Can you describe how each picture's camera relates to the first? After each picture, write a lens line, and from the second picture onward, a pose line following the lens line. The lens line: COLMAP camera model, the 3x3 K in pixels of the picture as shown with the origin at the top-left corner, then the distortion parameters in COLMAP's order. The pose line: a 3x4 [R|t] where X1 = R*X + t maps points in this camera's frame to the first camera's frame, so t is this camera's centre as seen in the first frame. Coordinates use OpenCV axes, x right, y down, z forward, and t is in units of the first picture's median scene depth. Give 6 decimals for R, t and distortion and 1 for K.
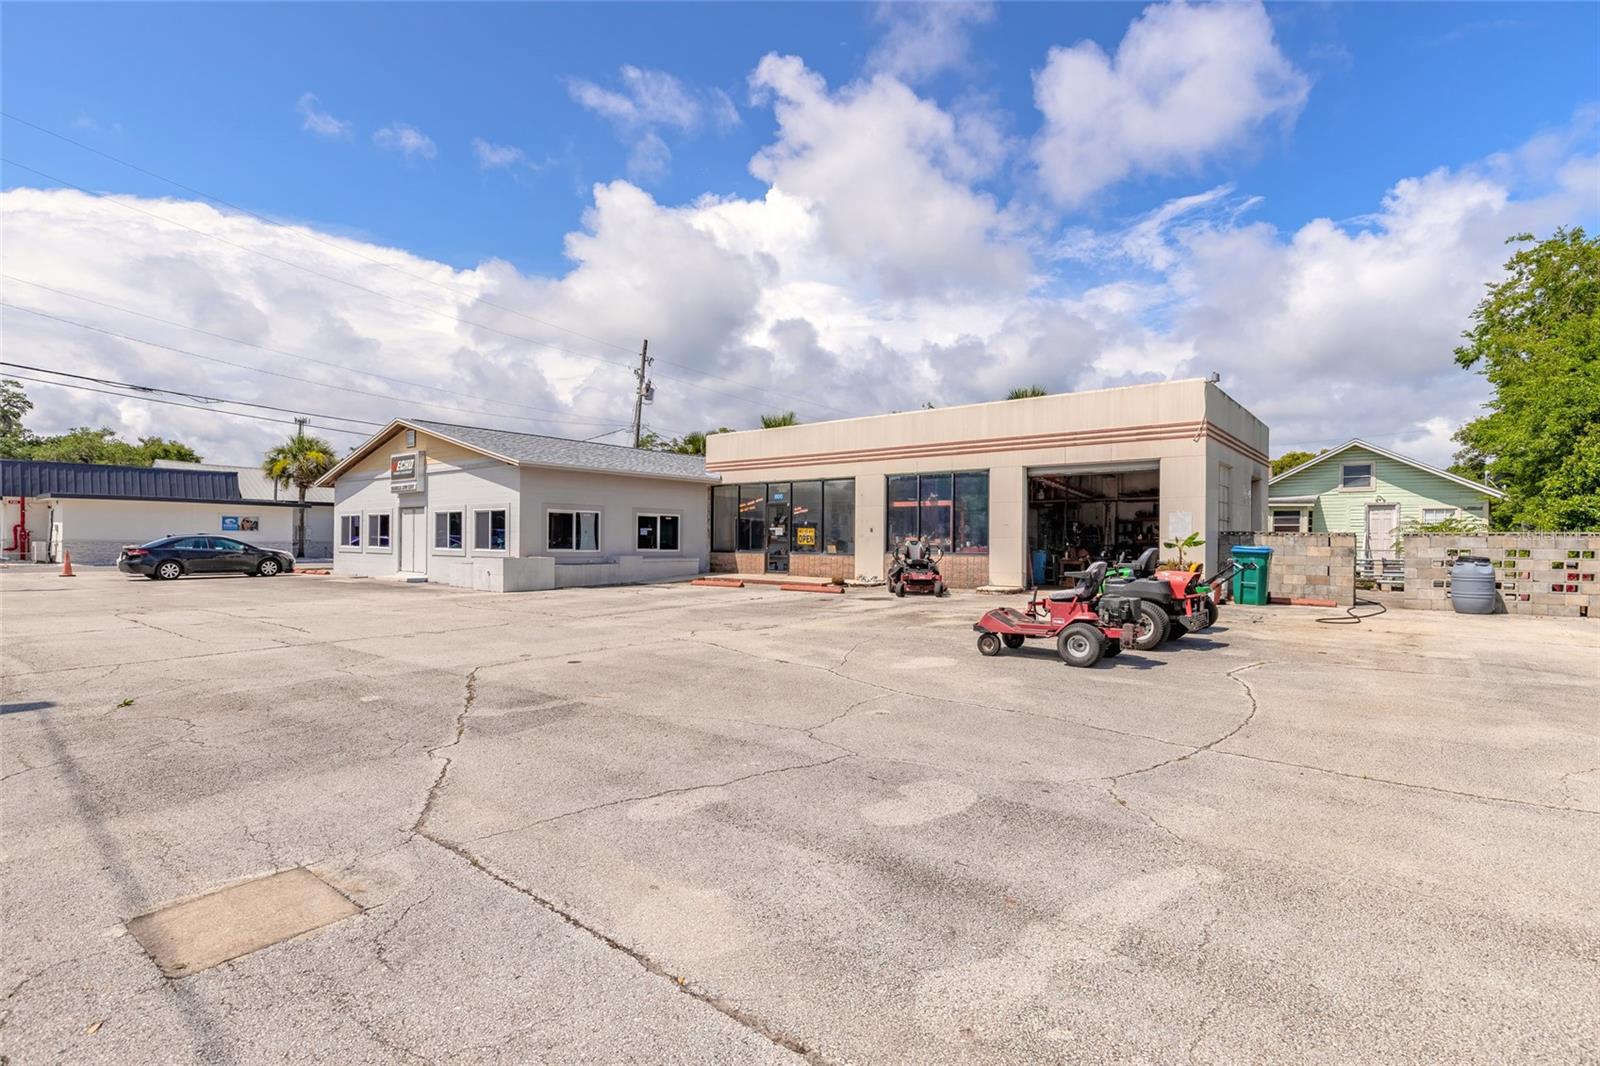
lens RADIAL K [[754.3, 0, 787.2], [0, 754.3, 556.1], [0, 0, 1]] dist [-0.002746, 0.001537]
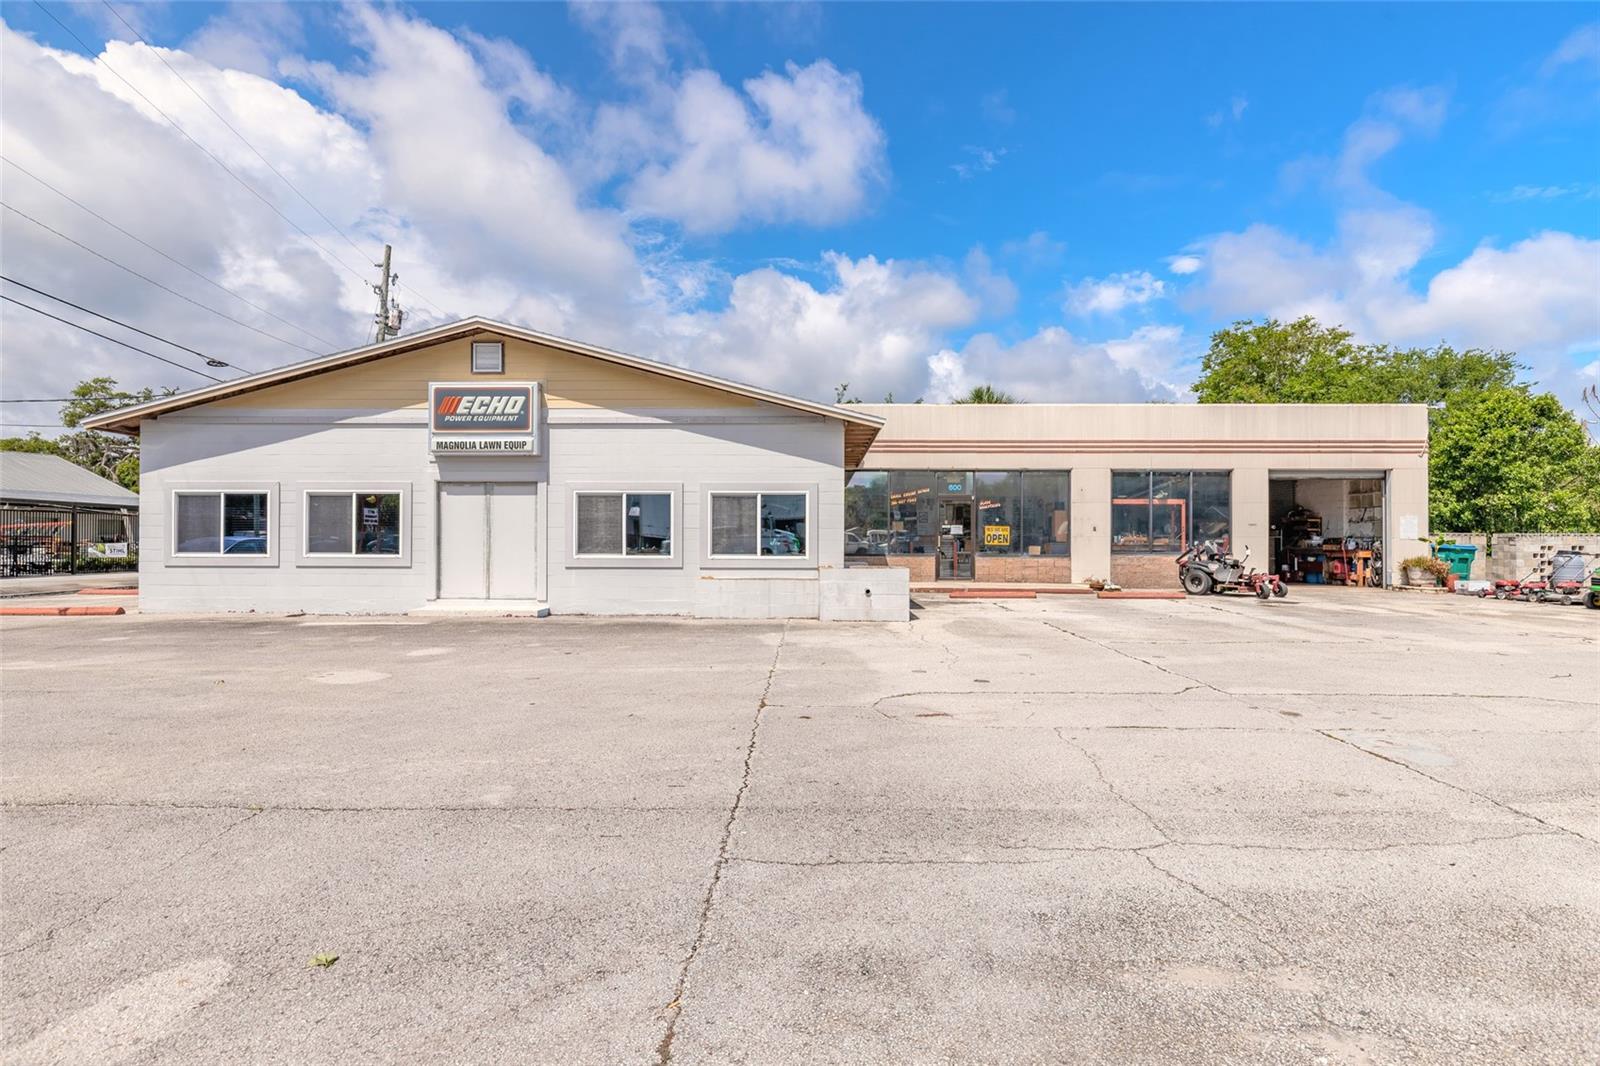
lens RADIAL K [[821.8, 0, 797.7], [0, 821.8, 531.4], [0, 0, 1]] dist [-0.001085, 0.000072]
pose [[0.784864, 0.004590, 0.619652, -0.697545], [0.014859, 0.999546, -0.026224, -0.009413], [-0.619490, 0.029790, 0.784439, 0.391721]]
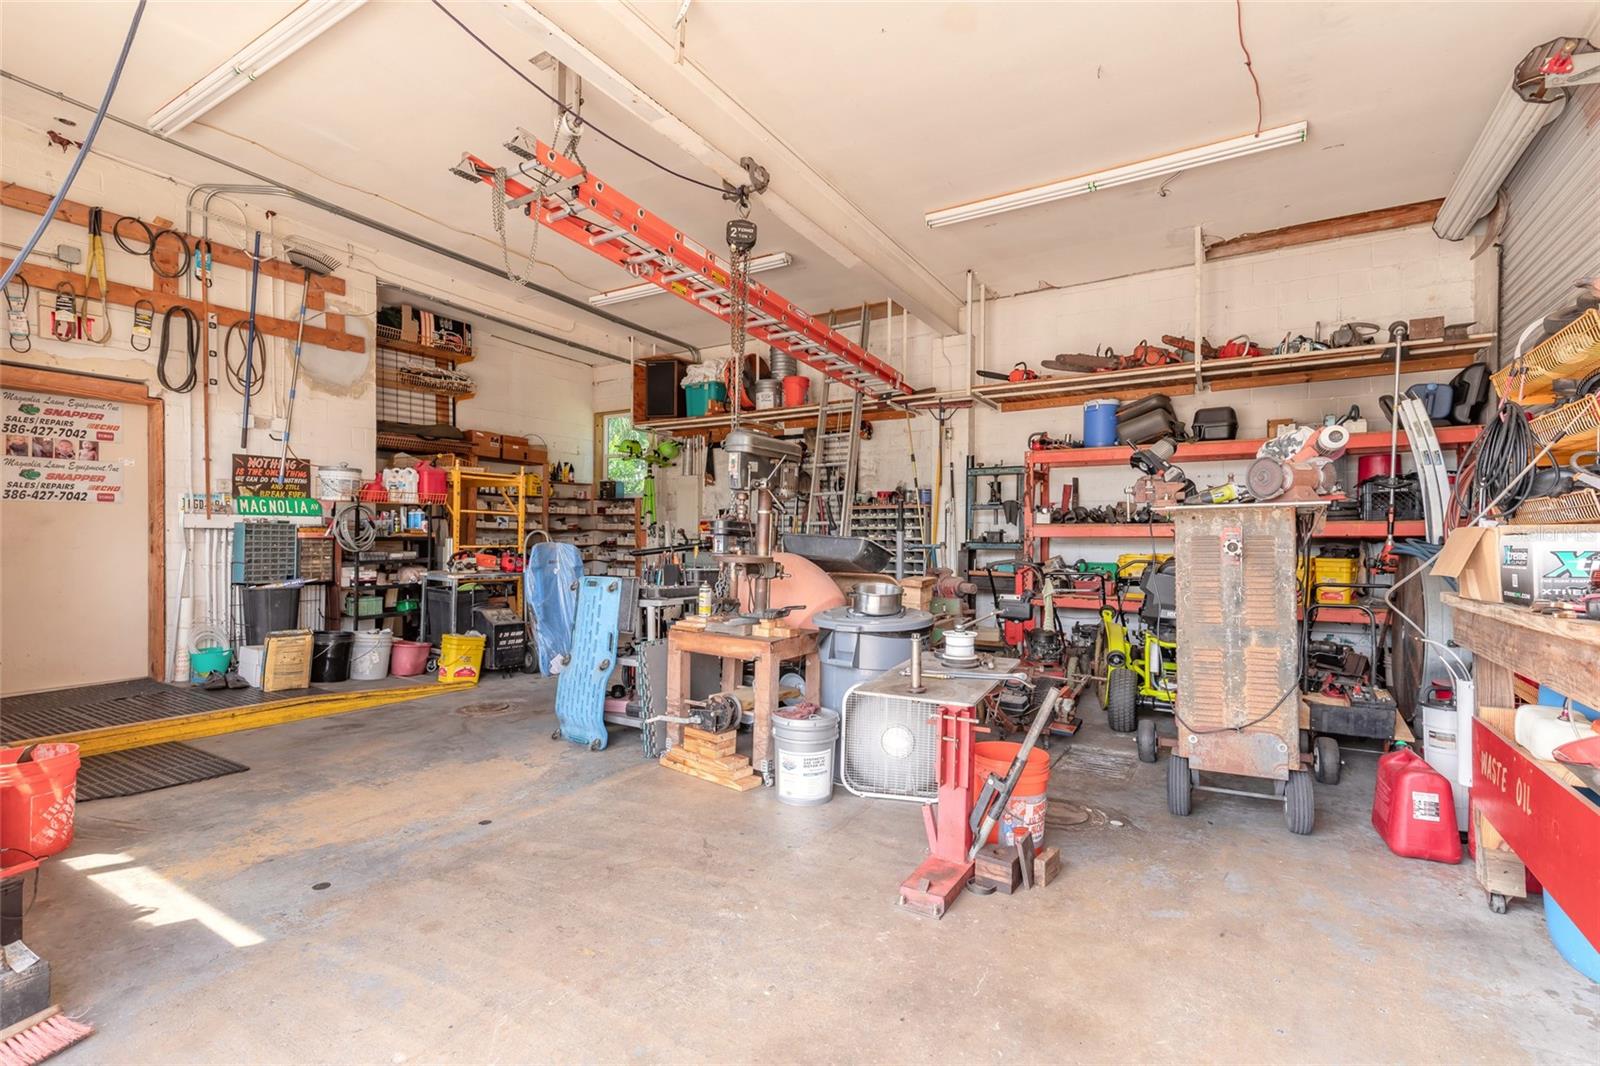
lens RADIAL K [[722.2, 0, 791.3], [0, 722.2, 534.1], [0, 0, 1]] dist [-0.000934, -0.000757]
pose [[0.993084, -0.002871, 0.117371, 0.335974], [0.004047, 0.999944, -0.009781, -0.016438], [-0.117336, 0.010189, 0.993040, 0.728526]]
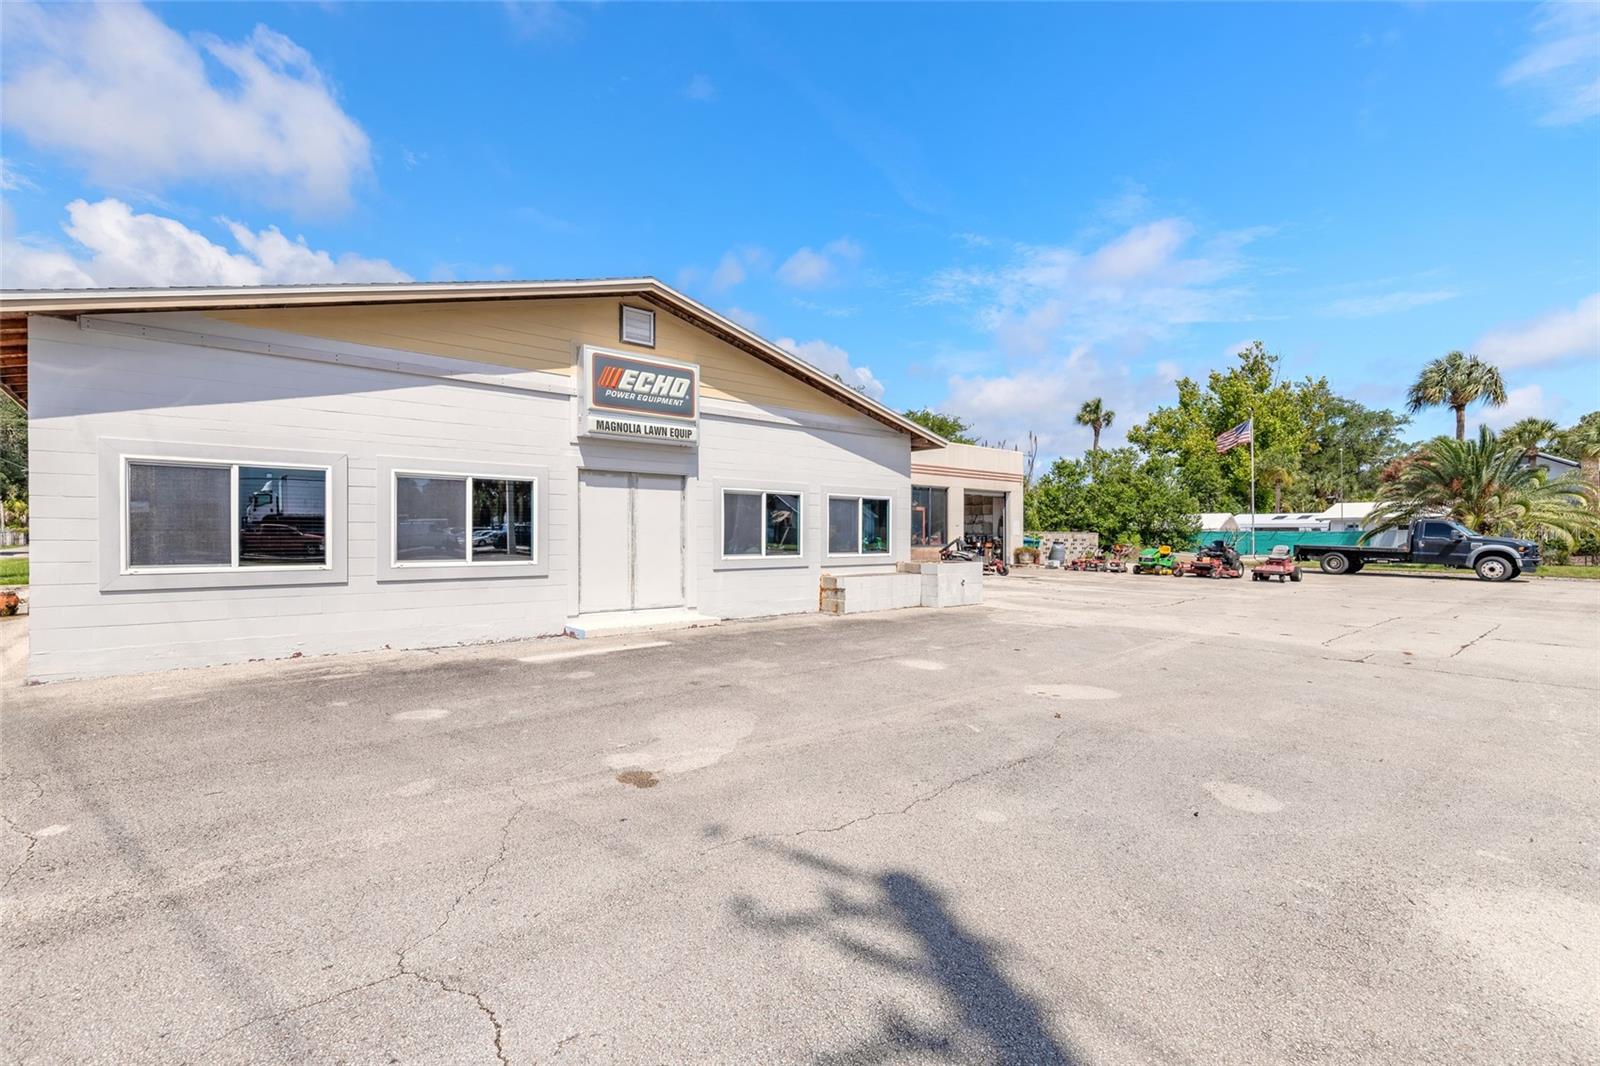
lens RADIAL K [[722.2, 0, 799.0], [0, 722.2, 525.1], [0, 0, 1]] dist [-0.000934, -0.000757]
pose [[0.170540, 0.007229, 0.985324, -0.930757], [0.018202, 0.999779, -0.010486, -0.025601], [-0.985183, 0.019723, 0.170371, 0.830332]]
